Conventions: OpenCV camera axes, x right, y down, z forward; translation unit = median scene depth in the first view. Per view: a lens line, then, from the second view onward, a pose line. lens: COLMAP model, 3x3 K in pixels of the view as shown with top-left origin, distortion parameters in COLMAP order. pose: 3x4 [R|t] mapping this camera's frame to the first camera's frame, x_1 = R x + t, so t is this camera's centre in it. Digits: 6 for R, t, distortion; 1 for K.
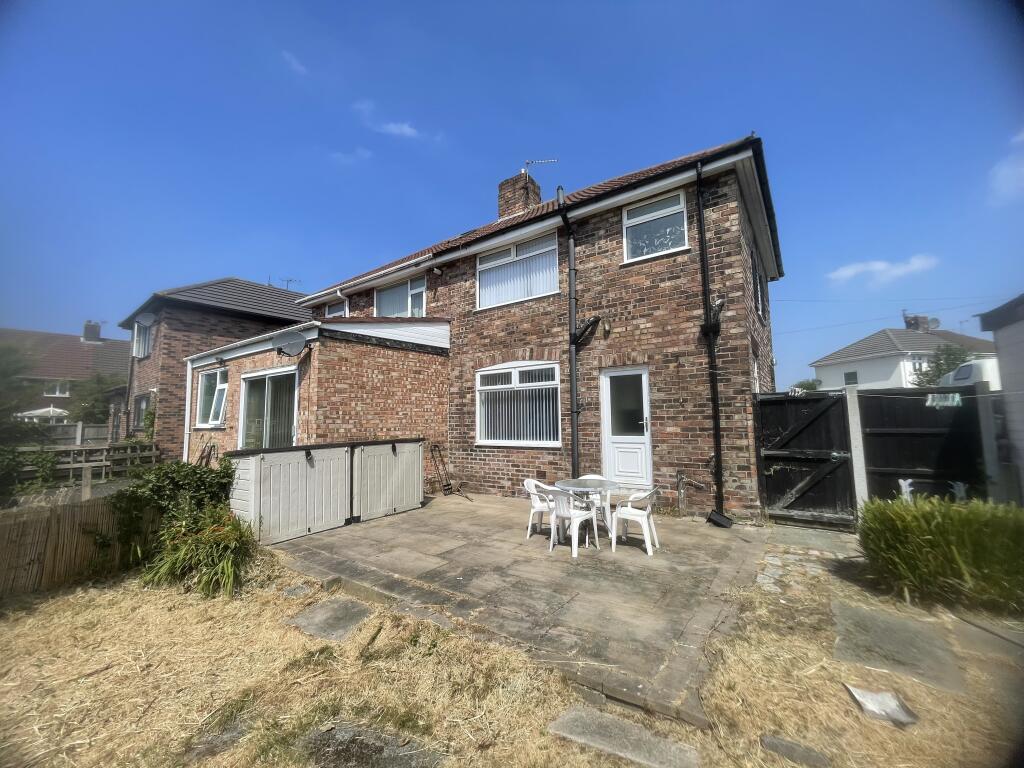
lens RADIAL K [[412.1, 0, 512.0], [0, 412.1, 384.0], [0, 0, 1]] dist [-0.000496, -0.000430]
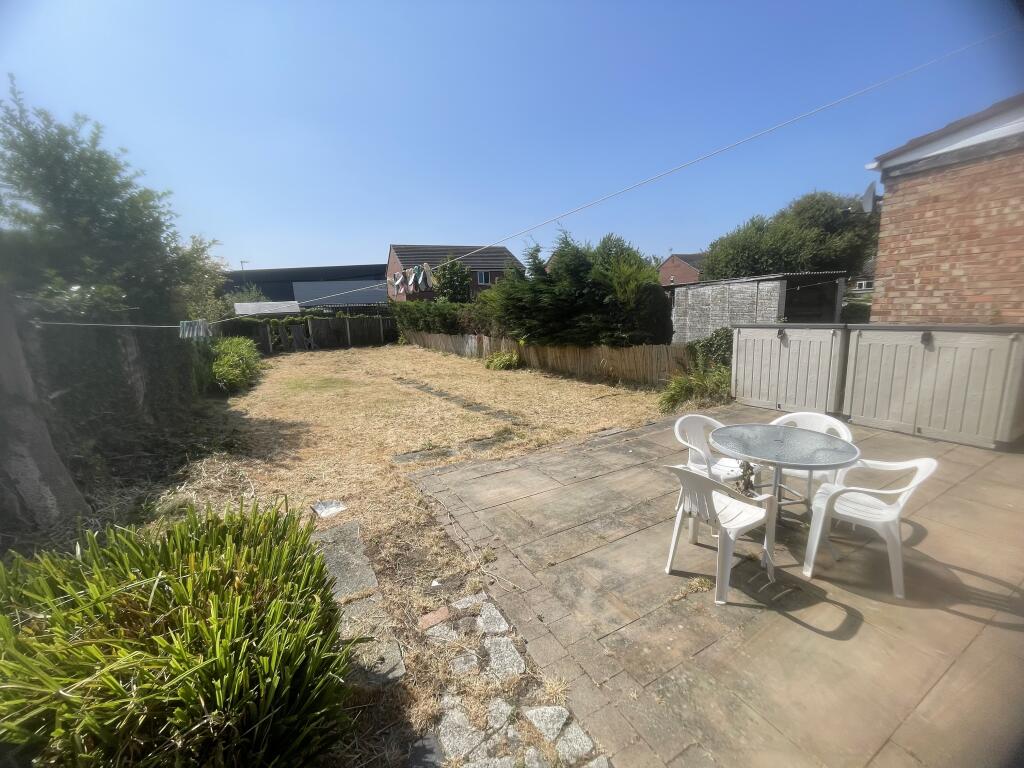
lens RADIAL K [[412.1, 0, 512.0], [0, 412.1, 384.0], [0, 0, 1]] dist [-0.000496, -0.000430]
pose [[-0.424996, 0.204125, -0.881879, 0.557080], [0.132733, 0.977765, 0.162353, 0.035445], [0.895411, -0.048055, -0.442640, 0.694580]]
